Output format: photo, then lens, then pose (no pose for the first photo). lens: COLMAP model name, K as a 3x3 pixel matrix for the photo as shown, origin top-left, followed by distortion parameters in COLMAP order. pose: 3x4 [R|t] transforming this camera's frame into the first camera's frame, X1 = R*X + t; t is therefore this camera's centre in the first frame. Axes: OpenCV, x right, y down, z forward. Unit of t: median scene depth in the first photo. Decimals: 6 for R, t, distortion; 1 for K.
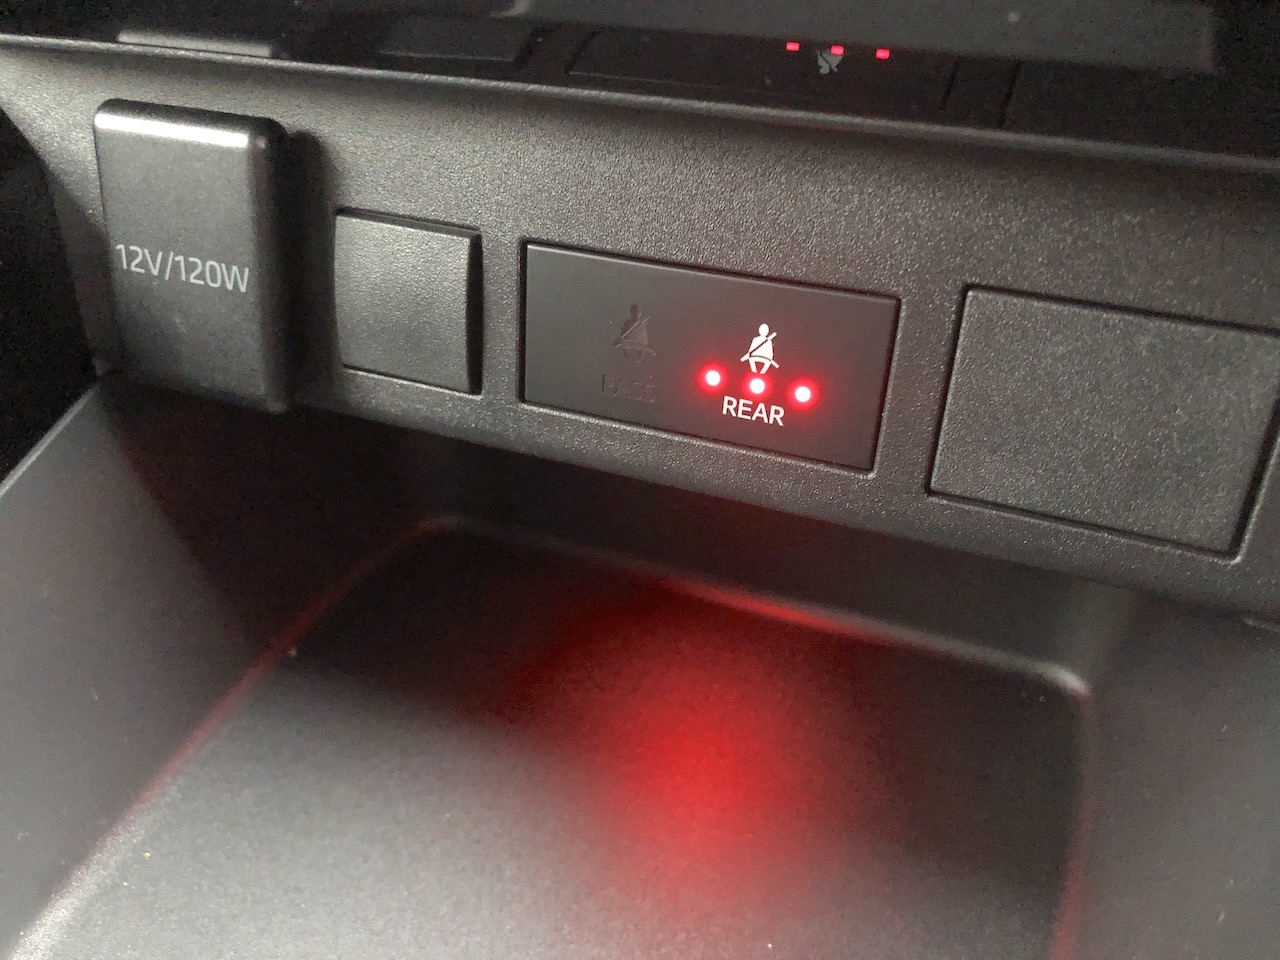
lens RADIAL K [[1054.5, 0, 642.7], [0, 1054.5, 478.9], [0, 0, 1]] dist [0.014646, -0.008850]
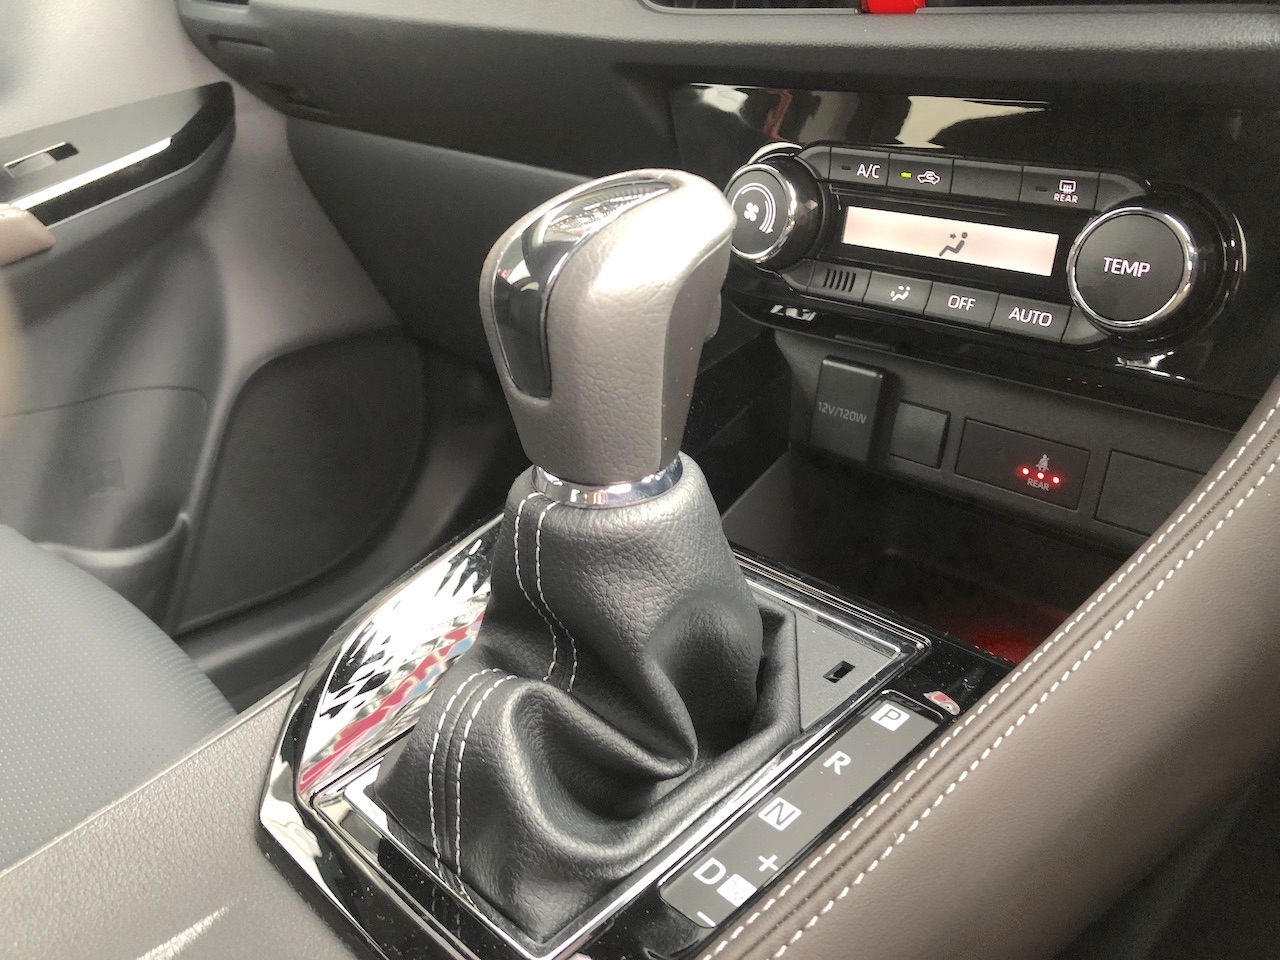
lens RADIAL K [[1054.5, 0, 641.0], [0, 1054.5, 484.5], [0, 0, 1]] dist [0.014646, -0.008850]
pose [[0.920080, 0.146434, -0.363331, 0.149203], [-0.199510, 0.973366, -0.112933, 0.462871], [0.337117, 0.176396, 0.924790, -1.973861]]
